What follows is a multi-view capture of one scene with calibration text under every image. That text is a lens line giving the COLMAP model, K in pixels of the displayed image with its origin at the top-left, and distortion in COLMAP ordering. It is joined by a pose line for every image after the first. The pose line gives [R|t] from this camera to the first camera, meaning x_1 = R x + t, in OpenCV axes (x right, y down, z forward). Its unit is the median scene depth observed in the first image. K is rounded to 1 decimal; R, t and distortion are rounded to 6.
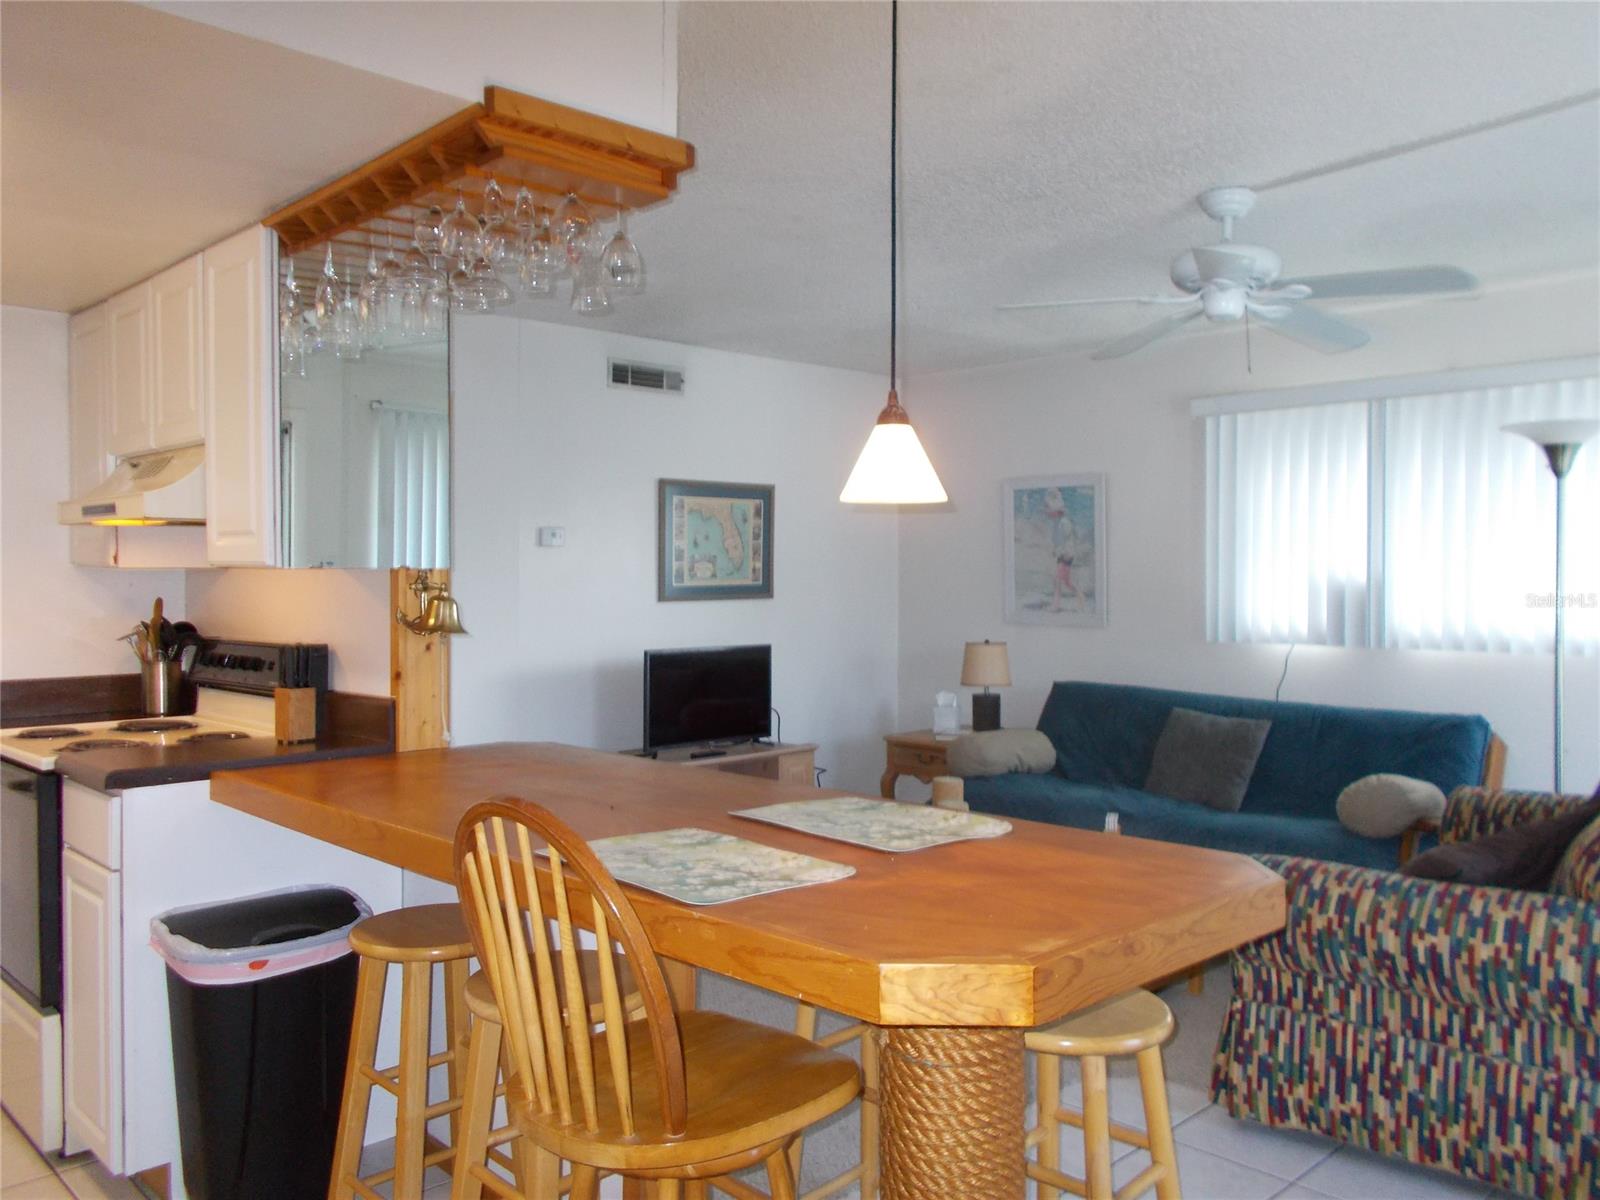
lens RADIAL K [[1253.9, 0, 791.0], [0, 1253.9, 590.1], [0, 0, 1]] dist [0.018391, -0.005341]
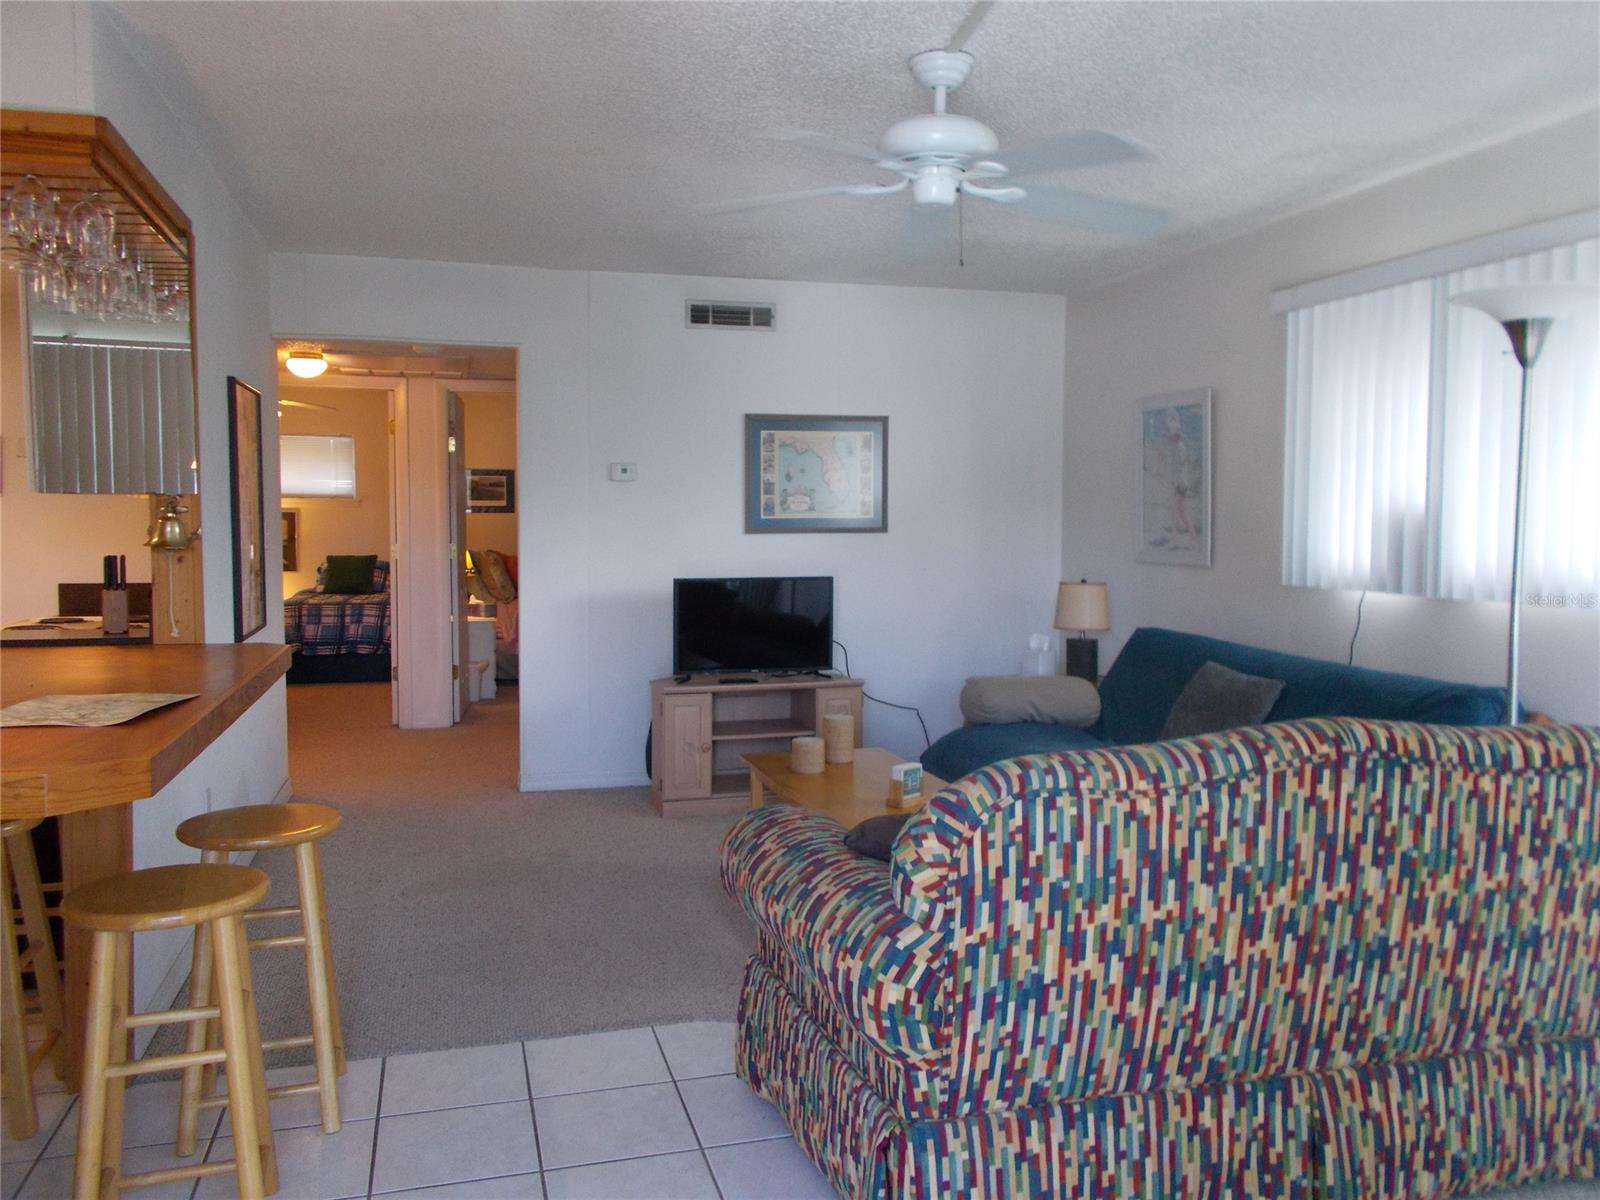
lens RADIAL K [[1253.9, 0, 787.7], [0, 1253.9, 602.4], [0, 0, 1]] dist [0.018391, -0.005341]
pose [[0.878193, 0.033436, -0.477137, 0.421281], [-0.007149, 0.998360, 0.056803, 0.006737], [0.478254, -0.046473, 0.876991, 0.105896]]
